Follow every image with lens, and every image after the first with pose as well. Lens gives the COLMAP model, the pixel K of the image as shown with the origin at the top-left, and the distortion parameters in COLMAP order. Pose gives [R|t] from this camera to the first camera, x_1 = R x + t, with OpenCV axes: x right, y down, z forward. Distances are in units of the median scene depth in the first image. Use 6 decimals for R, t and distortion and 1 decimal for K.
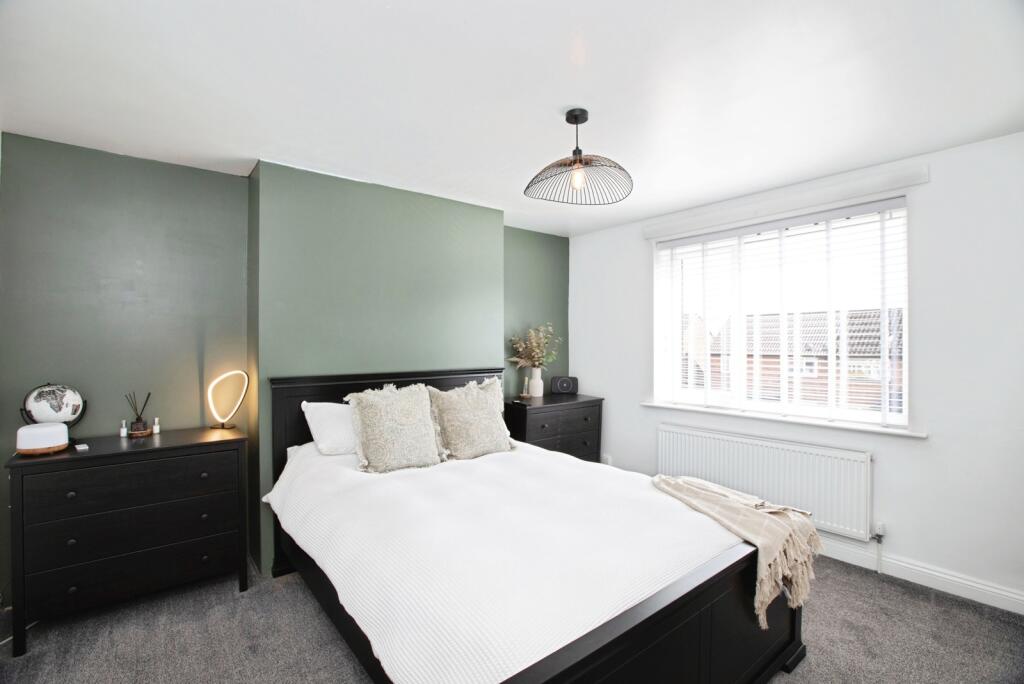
lens RADIAL K [[479.6, 0, 512.0], [0, 479.6, 342.0], [0, 0, 1]] dist [0.002058, 0.000196]
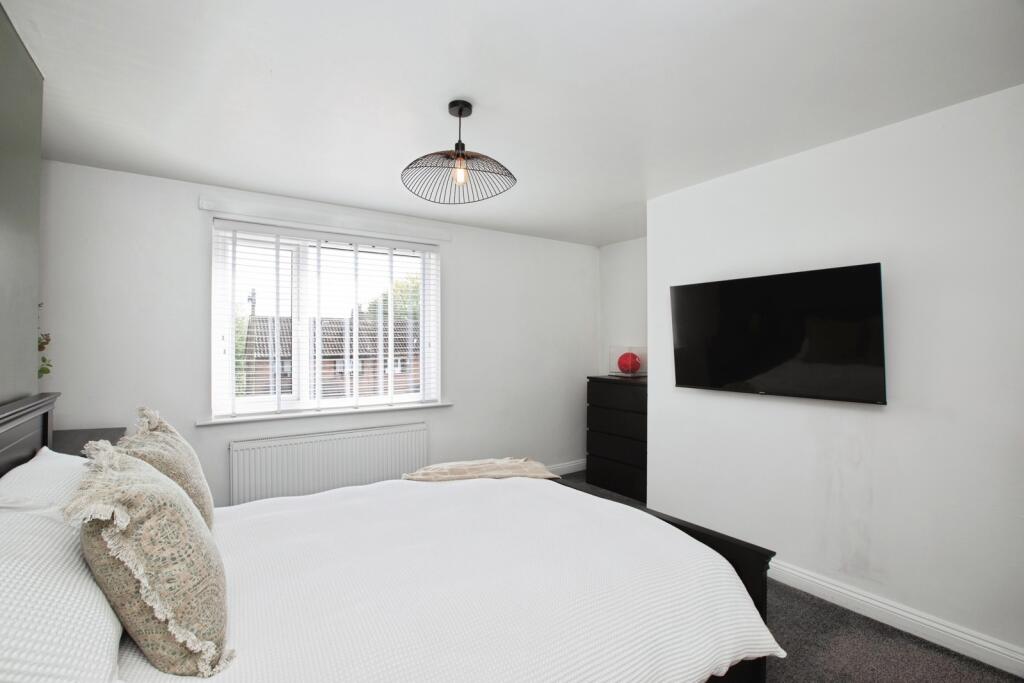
lens RADIAL K [[471.7, 0, 512.0], [0, 471.7, 341.5], [0, 0, 1]] dist [-0.044257, 0.000102]
pose [[0.096526, 0.005800, 0.995314, -0.562331], [-0.000686, 0.999983, -0.005761, 0.002051], [-0.995330, -0.000127, 0.096529, 0.579131]]
